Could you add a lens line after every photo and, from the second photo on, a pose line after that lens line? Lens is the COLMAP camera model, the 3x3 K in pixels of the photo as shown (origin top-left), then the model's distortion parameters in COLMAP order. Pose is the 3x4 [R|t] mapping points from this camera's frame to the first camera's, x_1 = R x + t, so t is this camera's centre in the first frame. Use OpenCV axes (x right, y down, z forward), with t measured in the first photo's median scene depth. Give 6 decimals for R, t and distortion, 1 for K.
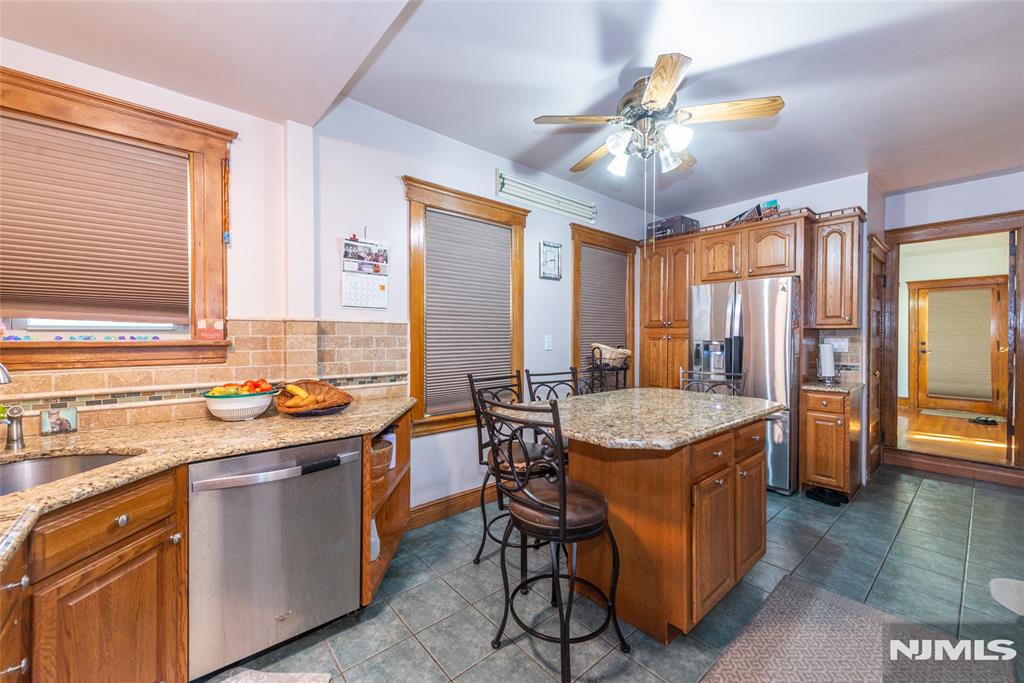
lens RADIAL K [[407.1, 0, 518.3], [0, 407.1, 342.9], [0, 0, 1]] dist [0.000890, -0.000044]
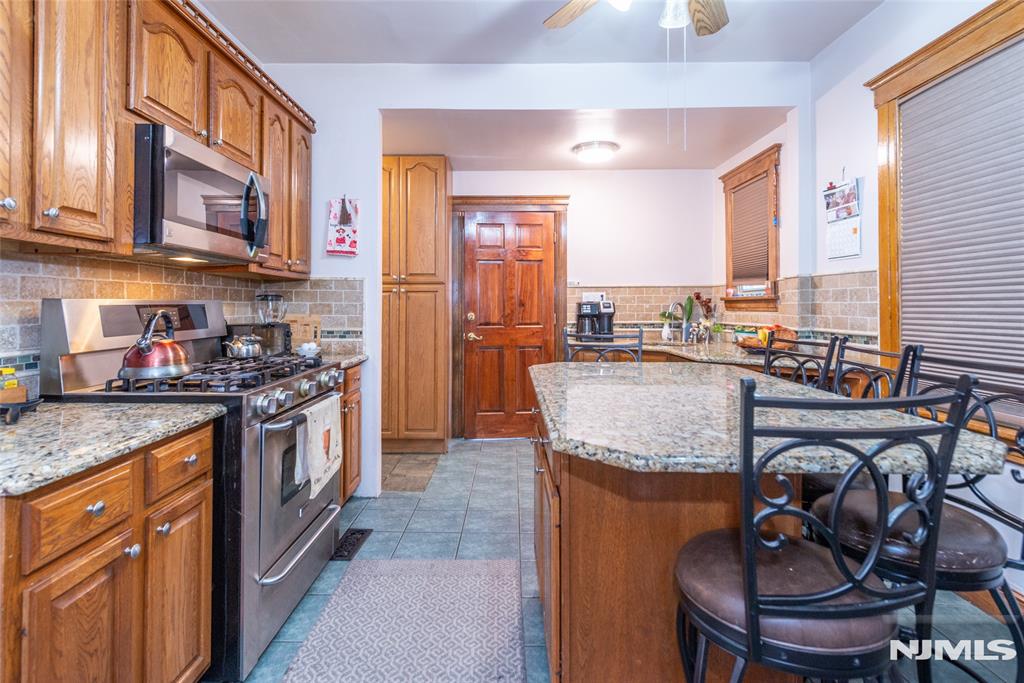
lens RADIAL K [[524.4, 0, 497.5], [0, 524.4, 302.6], [0, 0, 1]] dist [0.003329, -0.001295]
pose [[-0.680828, -0.003722, -0.732434, 0.931587], [-0.005587, 0.999984, 0.000112, 0.017100], [0.732422, 0.004169, -0.680838, 1.147042]]
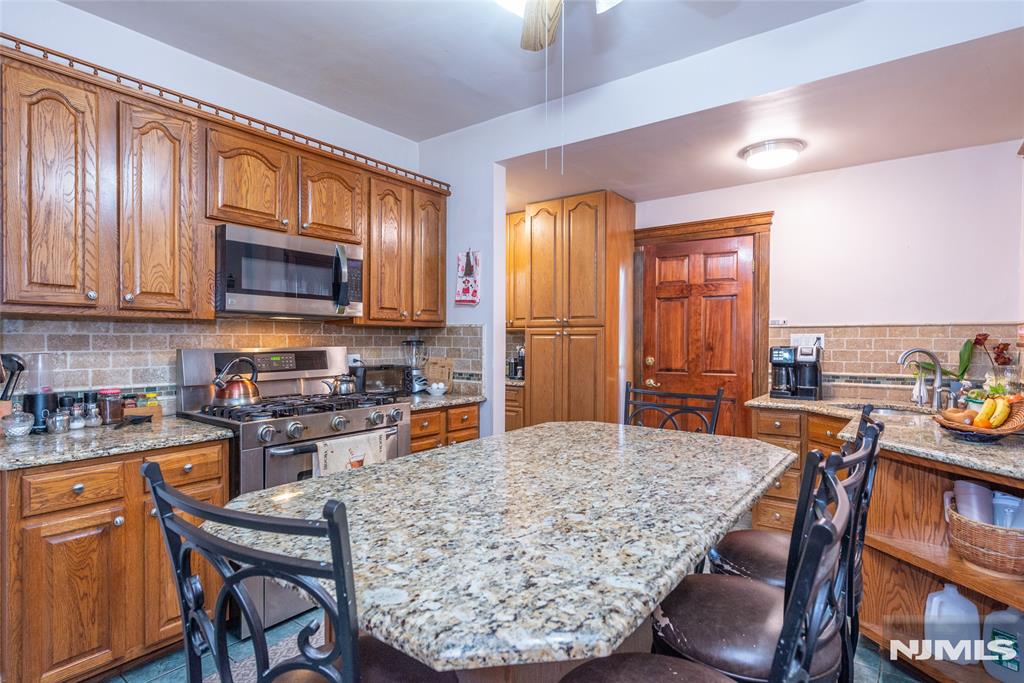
lens RADIAL K [[531.8, 0, 517.4], [0, 531.8, 346.3], [0, 0, 1]] dist [0.010402, -0.001164]
pose [[-0.982148, -0.000101, -0.188110, 0.419842], [-0.004407, 0.999738, 0.022474, -0.014367], [0.188058, 0.022901, -0.981891, 1.398347]]
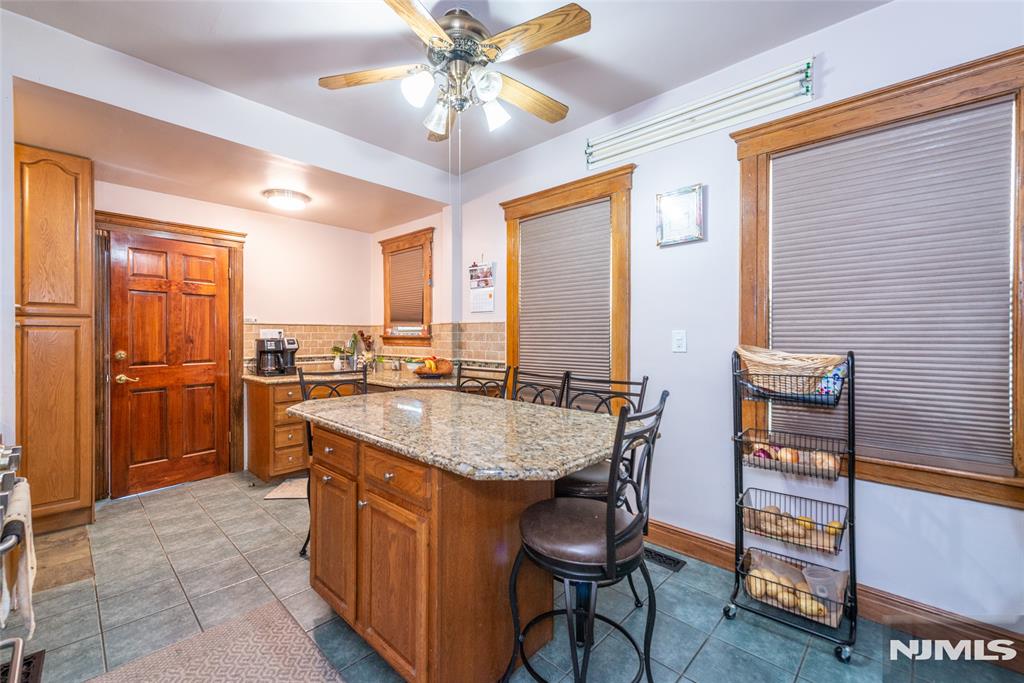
lens RADIAL K [[426.1, 0, 496.4], [0, 426.1, 342.0], [0, 0, 1]] dist [0.001059, -0.001849]
pose [[0.076539, 0.014992, -0.996954, 1.005558], [-0.013697, 0.999808, 0.013984, -0.005576], [0.996973, 0.012585, 0.076729, 0.874228]]
